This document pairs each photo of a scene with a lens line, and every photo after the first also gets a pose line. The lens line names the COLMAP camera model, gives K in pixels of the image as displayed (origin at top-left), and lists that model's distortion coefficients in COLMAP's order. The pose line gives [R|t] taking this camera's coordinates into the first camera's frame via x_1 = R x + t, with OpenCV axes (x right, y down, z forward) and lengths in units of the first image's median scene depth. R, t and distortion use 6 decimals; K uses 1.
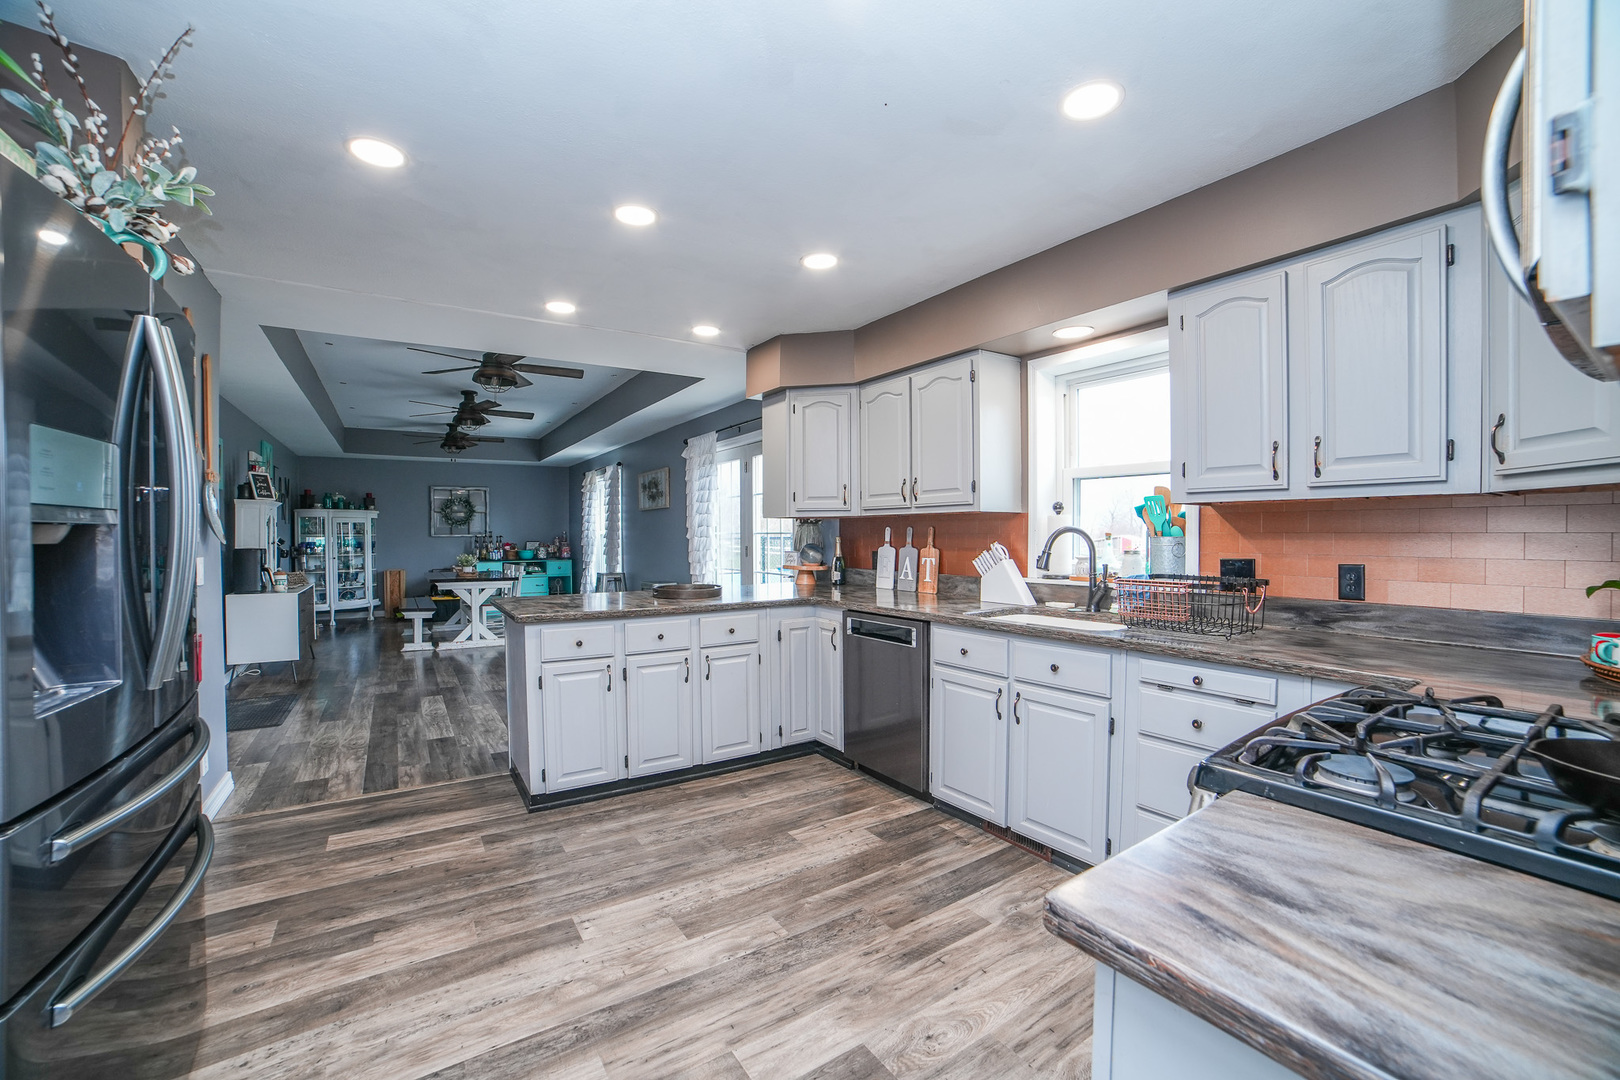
lens RADIAL K [[651.0, 0, 810.0], [0, 651.0, 540.0], [0, 0, 1]] dist [-0.113415, 0.038334]
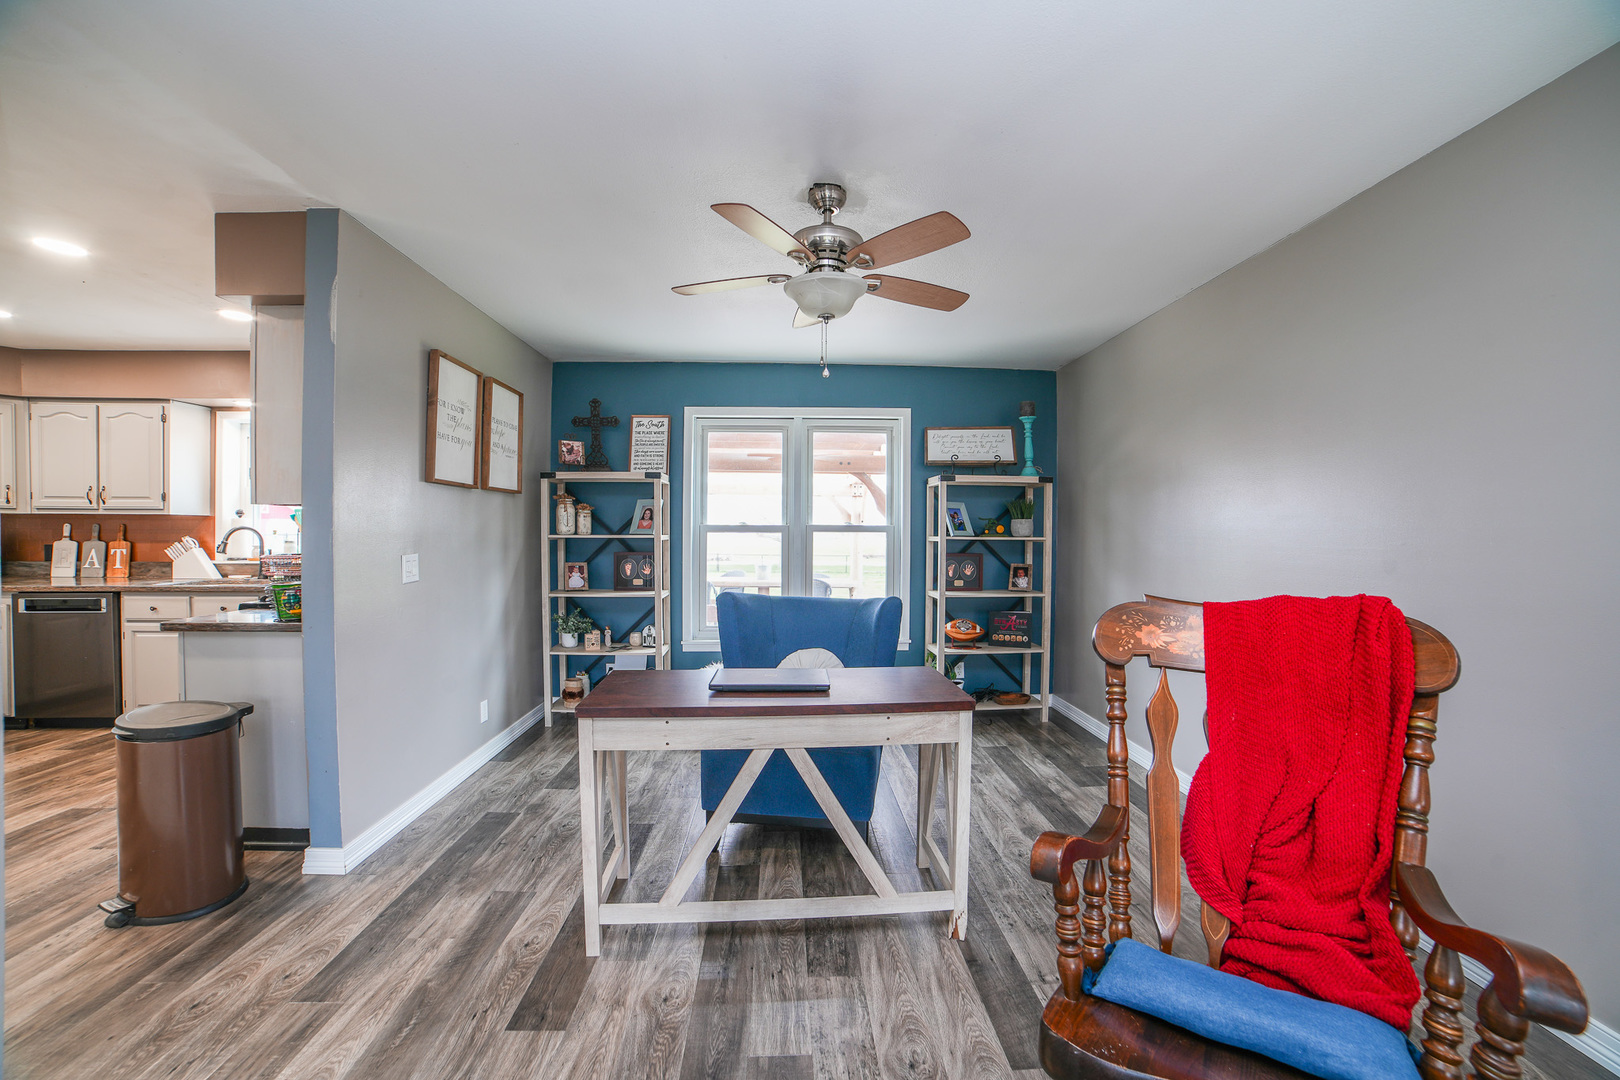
lens RADIAL K [[645.6, 0, 810.0], [0, 645.6, 540.0], [0, 0, 1]] dist [-0.087366, 0.026936]
pose [[0.511055, -0.004541, 0.859536, -0.149502], [0.004047, 0.999988, 0.002876, 0.013525], [-0.859538, 0.002009, 0.511067, -0.834695]]
